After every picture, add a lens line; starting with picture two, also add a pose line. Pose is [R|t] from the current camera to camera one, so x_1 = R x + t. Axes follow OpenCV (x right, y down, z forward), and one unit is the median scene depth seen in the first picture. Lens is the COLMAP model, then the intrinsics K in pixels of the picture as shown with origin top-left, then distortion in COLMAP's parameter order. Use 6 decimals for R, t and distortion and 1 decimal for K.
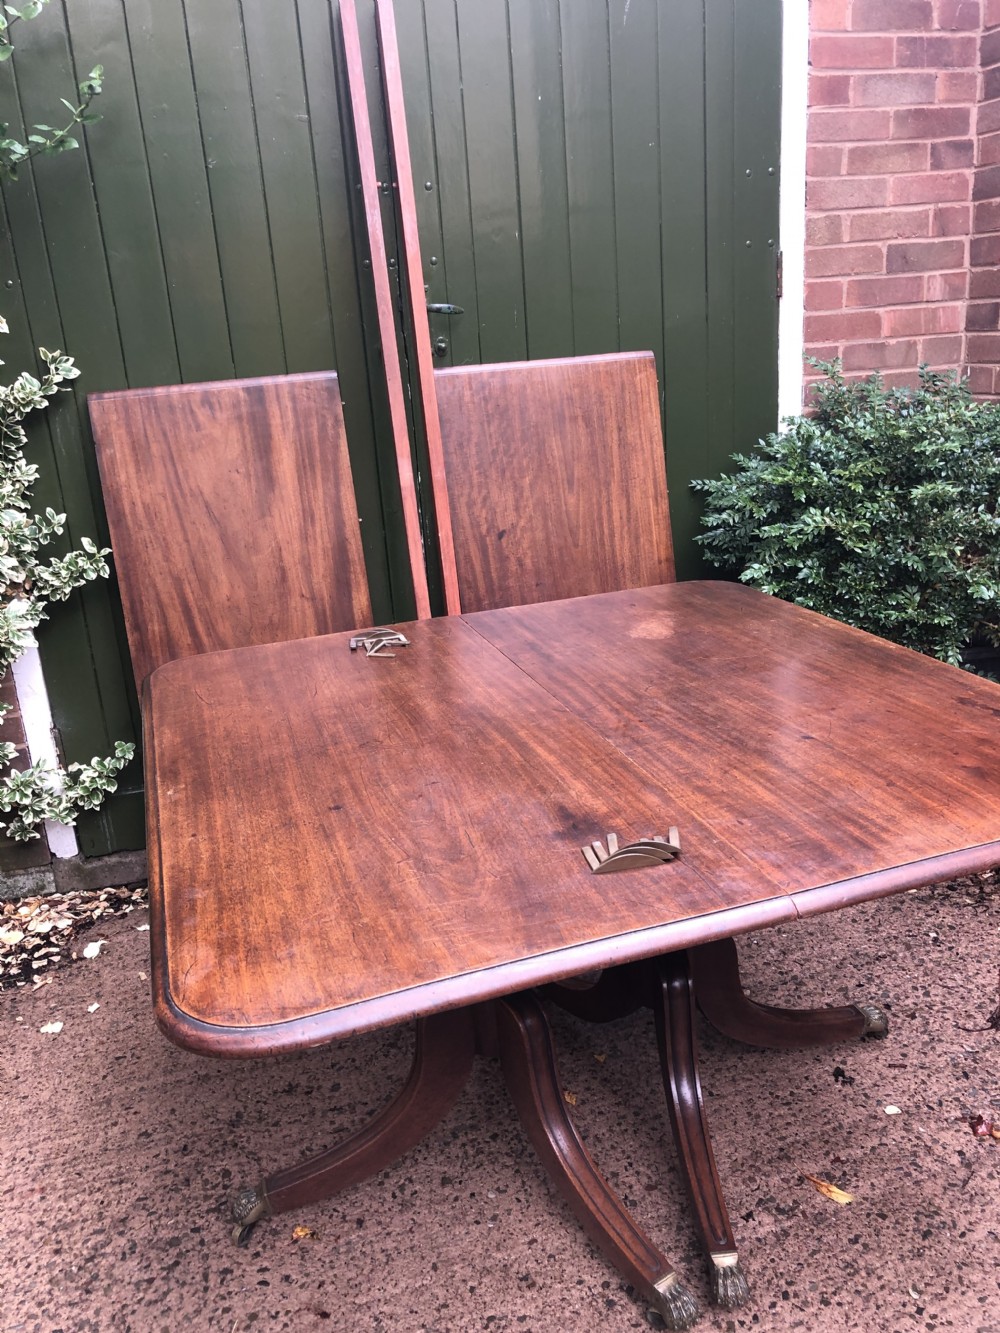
lens RADIAL K [[1086.2, 0, 498.3], [0, 1086.2, 664.7], [0, 0, 1]] dist [0.016312, -0.003365]
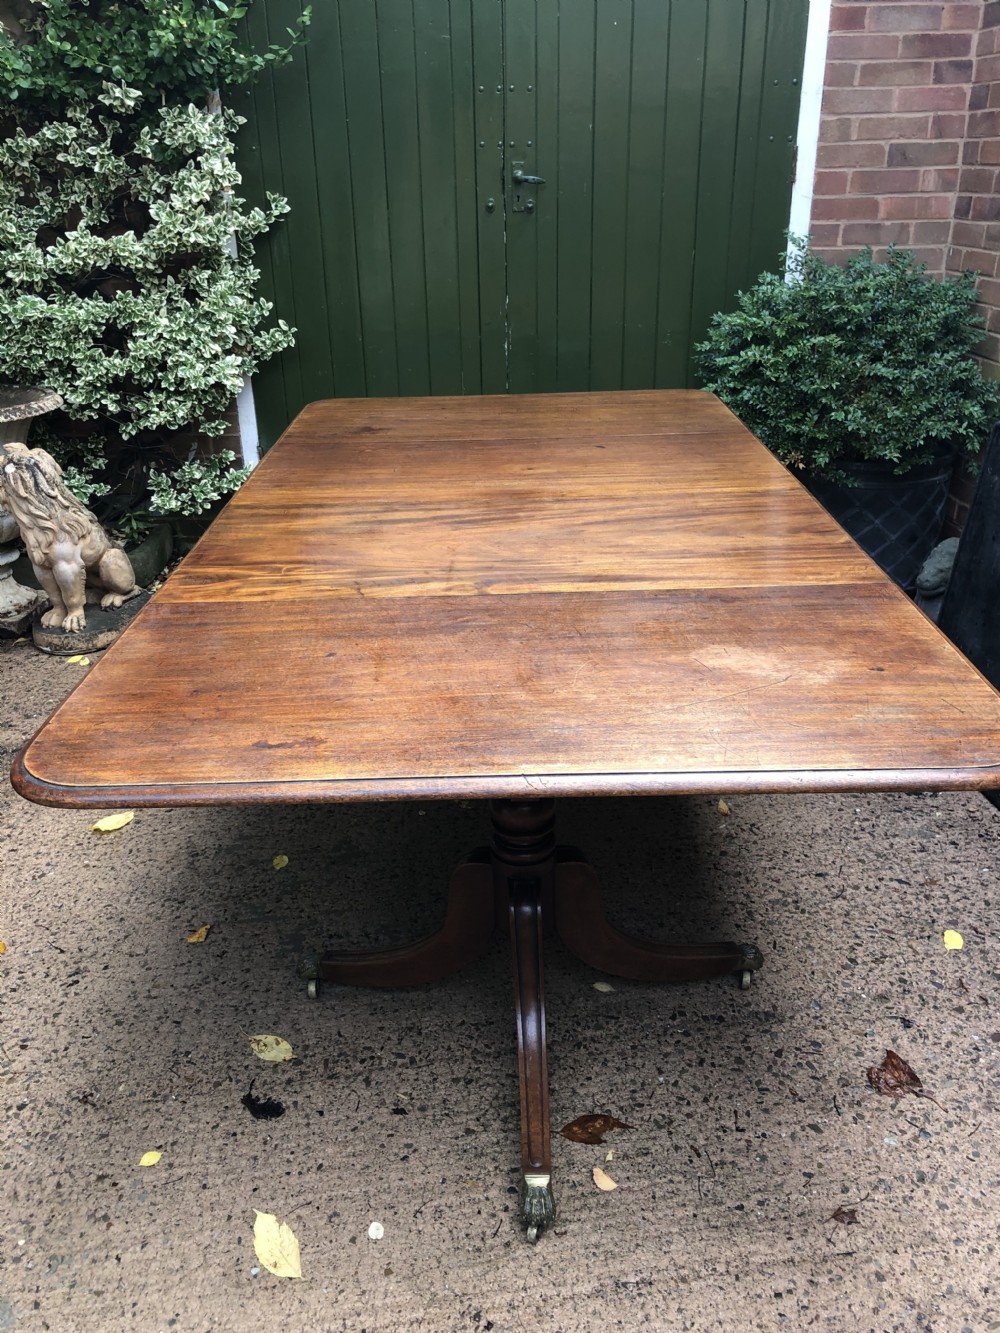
lens RADIAL K [[1086.2, 0, 499.2], [0, 1086.2, 662.7], [0, 0, 1]] dist [0.016312, -0.003365]
pose [[0.956163, 0.166153, -0.241135, 0.386369], [-0.131519, 0.979384, 0.153331, 0.086245], [0.261640, -0.114896, 0.958302, -0.485105]]
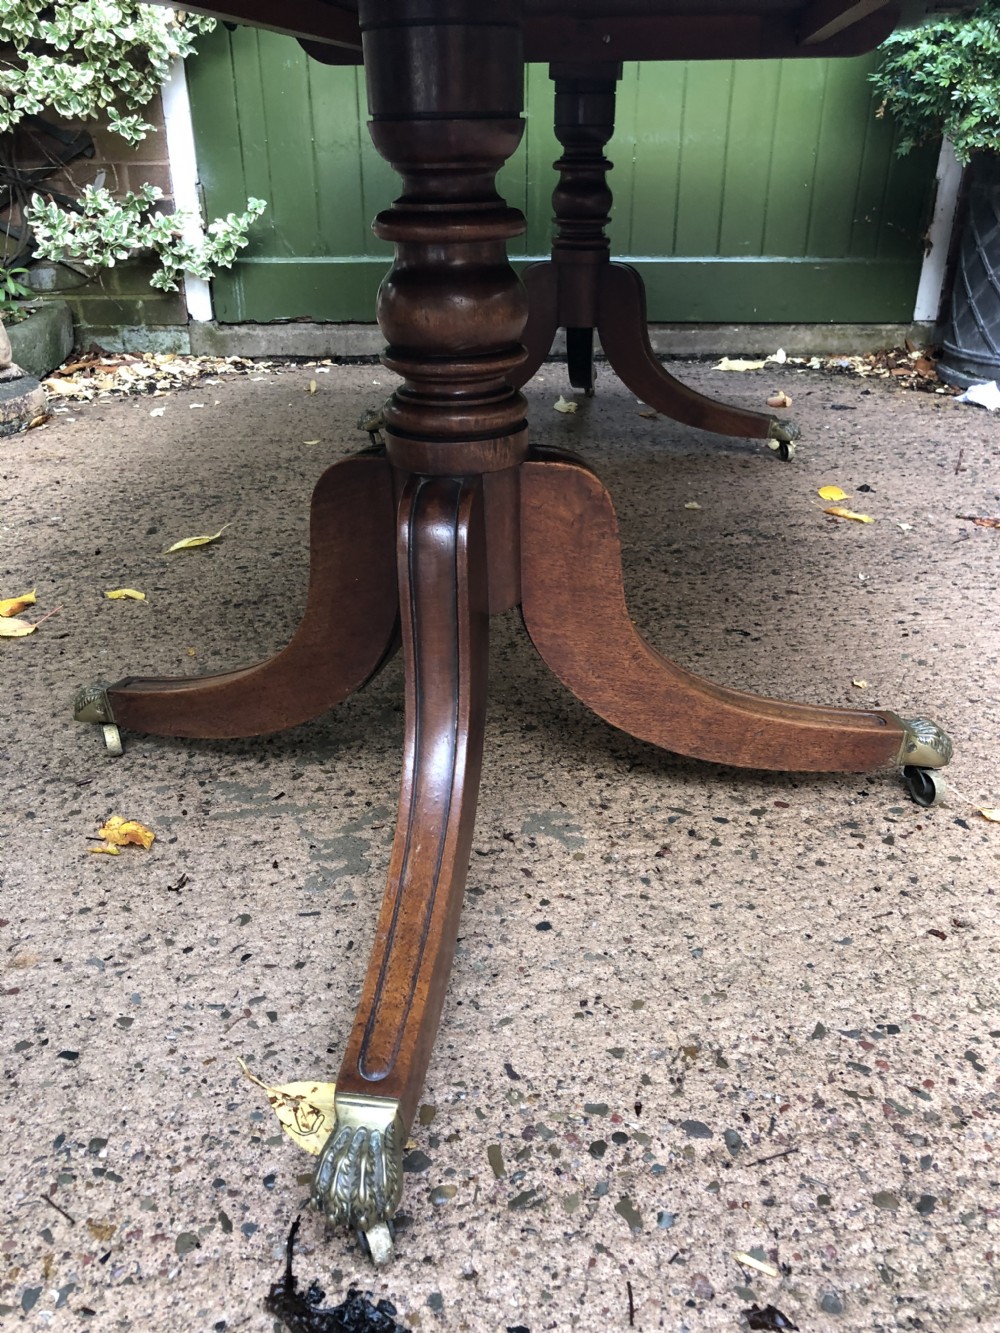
lens RADIAL K [[1086.2, 0, 499.0], [0, 1086.2, 662.5], [0, 0, 1]] dist [0.016312, -0.003365]
pose [[0.972308, 0.158408, -0.171826, 0.149905], [-0.130836, 0.978173, 0.161429, 0.340688], [0.193647, -0.134478, 0.971811, -0.044597]]
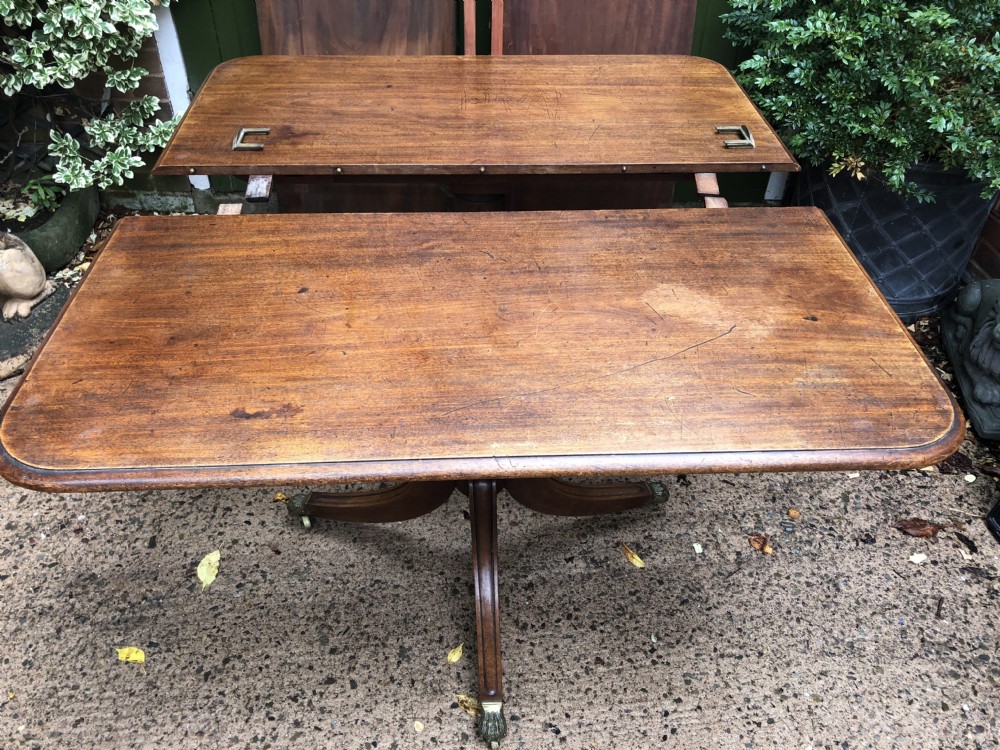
lens RADIAL K [[814.9, 0, 503.3], [0, 814.9, 361.9], [0, 0, 1]] dist [0.016312, -0.003365]
pose [[0.971569, 0.211224, -0.106947, 0.142774], [-0.153898, 0.906708, 0.392678, -0.099120], [0.179913, -0.365055, 0.913436, 0.066266]]
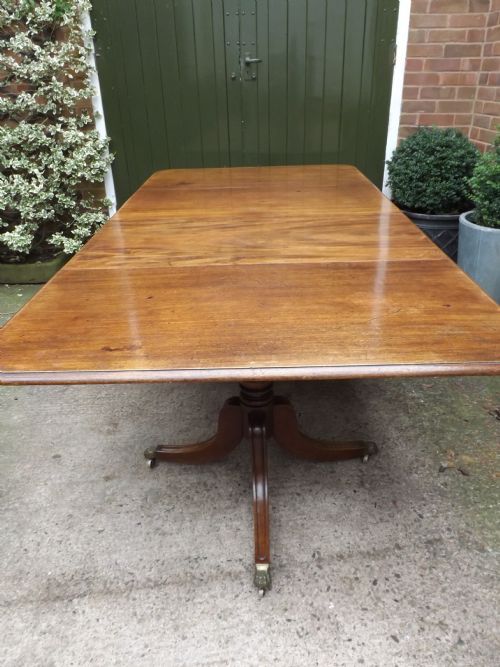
lens RADIAL K [[482.4, 0, 255.5], [0, 482.4, 336.2], [0, 0, 1]] dist [-0.042720, 0.019176]
pose [[0.956537, 0.184555, -0.225780, 0.370707], [-0.131846, 0.964301, 0.229651, 0.098692], [0.260103, -0.189901, 0.946723, -0.366285]]
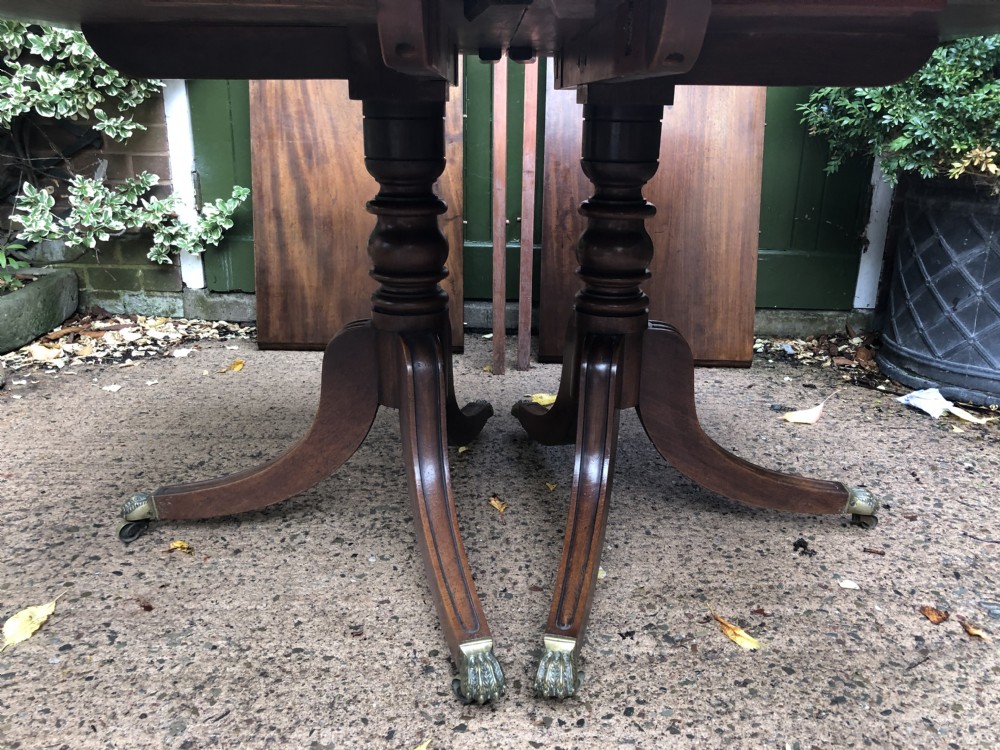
lens RADIAL K [[814.9, 0, 510.7], [0, 814.9, 366.5], [0, 0, 1]] dist [0.016312, -0.003365]
pose [[0.958283, 0.164595, -0.233672, 0.179526], [-0.162997, 0.986277, 0.026273, 0.208632], [0.234789, 0.012911, 0.971961, 0.250189]]
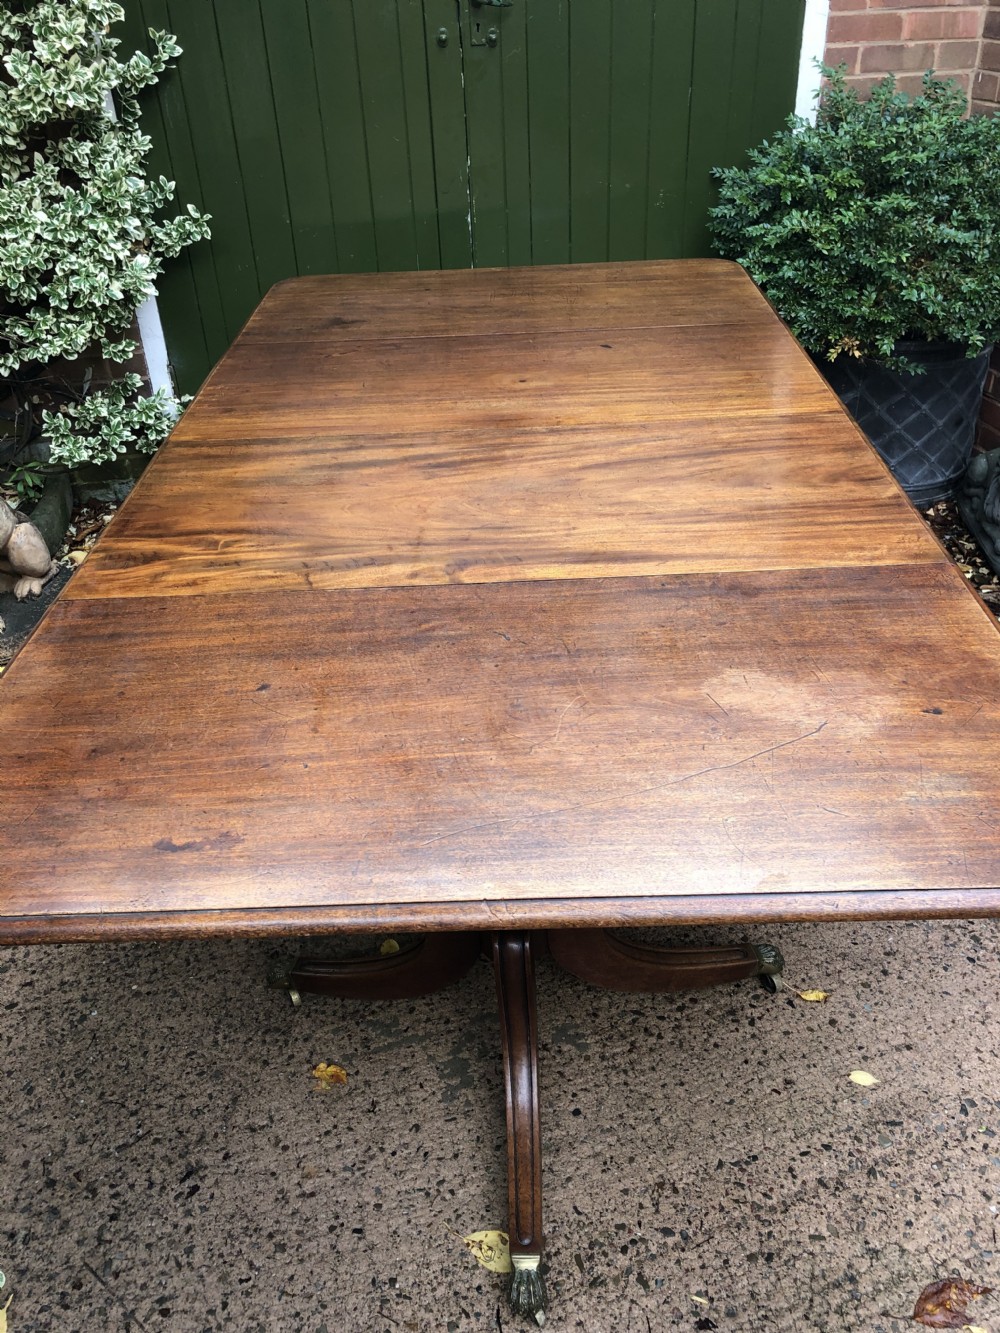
lens RADIAL K [[1086.2, 0, 504.5], [0, 1086.2, 655.8], [0, 0, 1]] dist [0.016312, -0.003365]
pose [[0.994940, 0.077683, -0.063720, 0.091253], [-0.057244, 0.959477, 0.275911, 0.012942], [0.082571, -0.270867, 0.959069, -0.292068]]
